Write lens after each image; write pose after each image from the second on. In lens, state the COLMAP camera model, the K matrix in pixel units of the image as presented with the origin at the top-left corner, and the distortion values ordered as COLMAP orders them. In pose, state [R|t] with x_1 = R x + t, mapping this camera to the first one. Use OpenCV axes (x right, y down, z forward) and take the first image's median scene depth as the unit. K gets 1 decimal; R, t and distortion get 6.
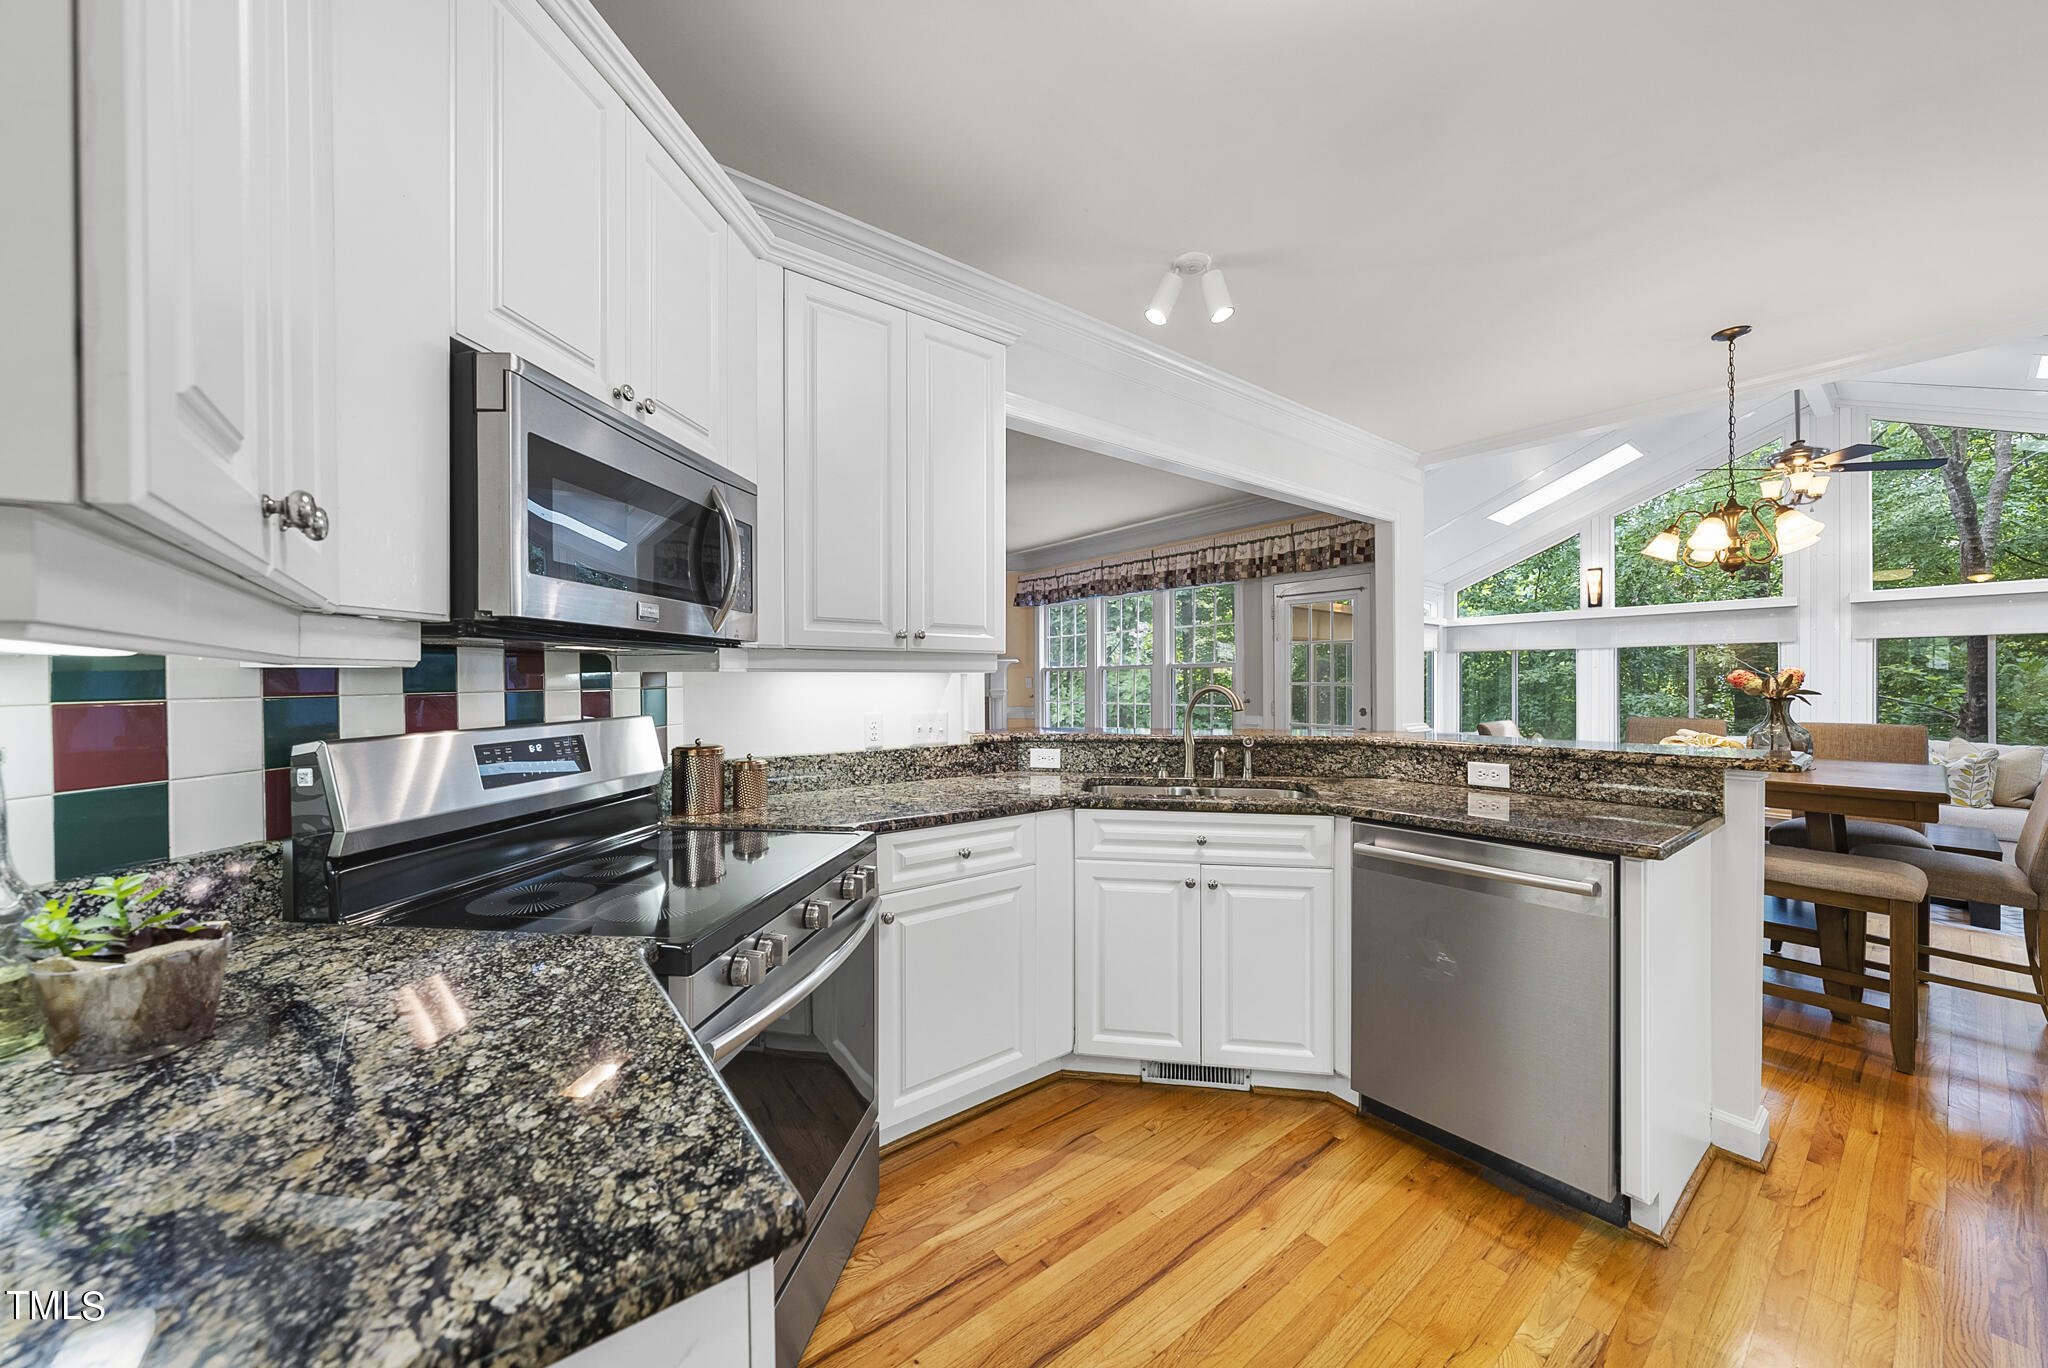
lens RADIAL K [[726.1, 0, 1029.0], [0, 726.1, 676.6], [0, 0, 1]] dist [-0.004442, 0.000374]
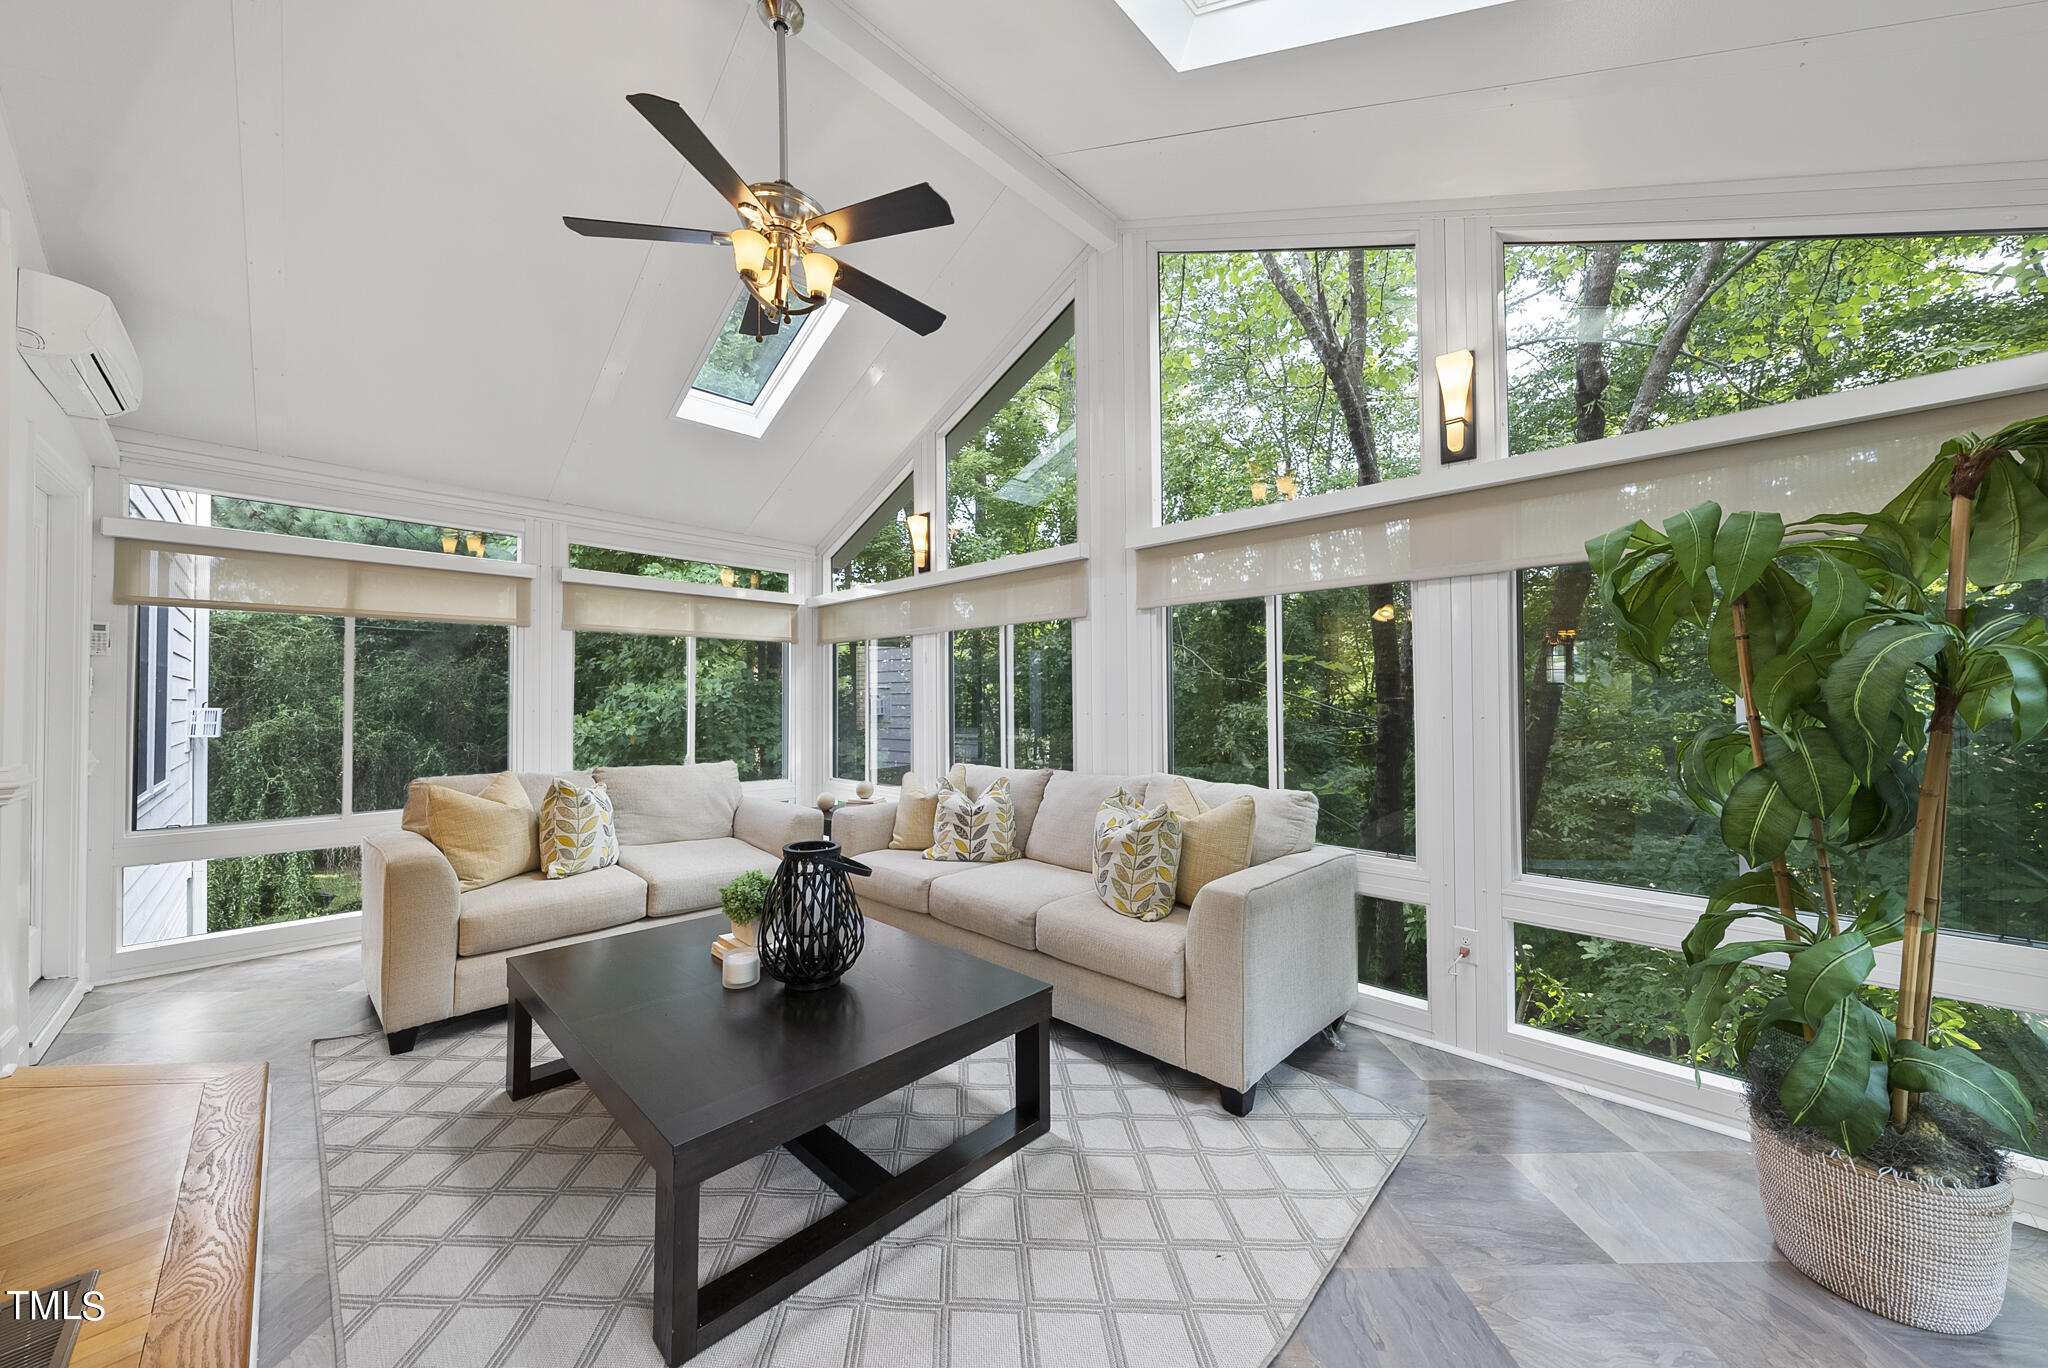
lens RADIAL K [[726.1, 0, 1033.8], [0, 726.1, 681.4], [0, 0, 1]] dist [-0.004442, 0.000374]
pose [[0.989623, -0.002755, 0.143662, 1.183161], [0.004999, 0.999871, -0.015262, 0.021394], [-0.143602, 0.015822, 0.989509, 0.502661]]
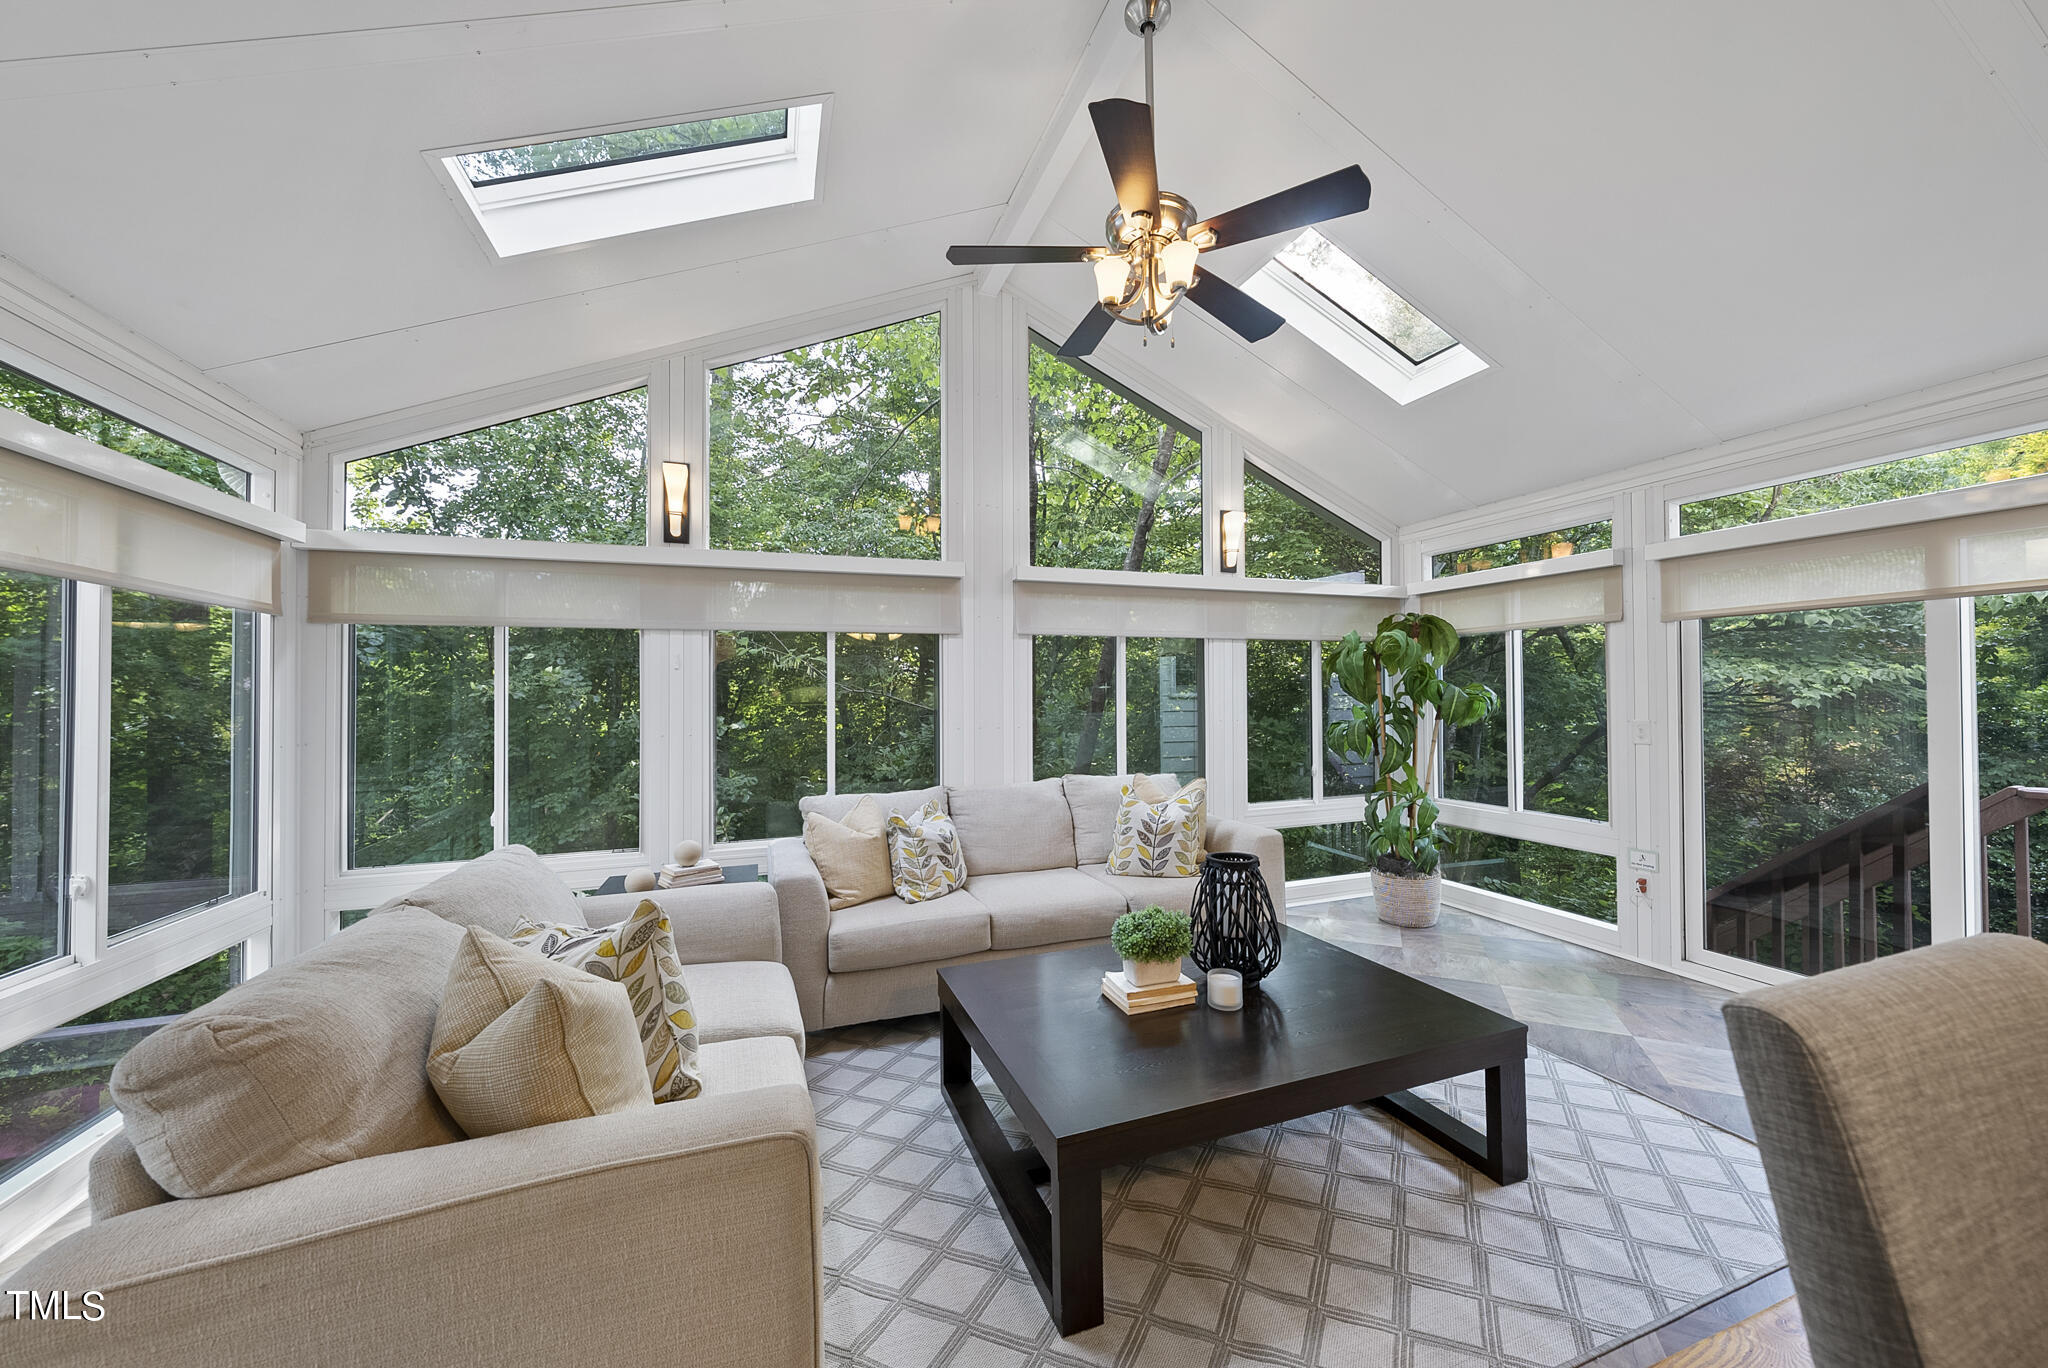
lens RADIAL K [[726.1, 0, 1022.3], [0, 726.1, 695.1], [0, 0, 1]] dist [-0.004442, 0.000374]
pose [[0.312144, -0.006491, 0.950013, 0.598165], [-0.000963, 0.999974, 0.007149, 0.001333], [-0.950034, -0.003146, 0.312130, 0.952786]]
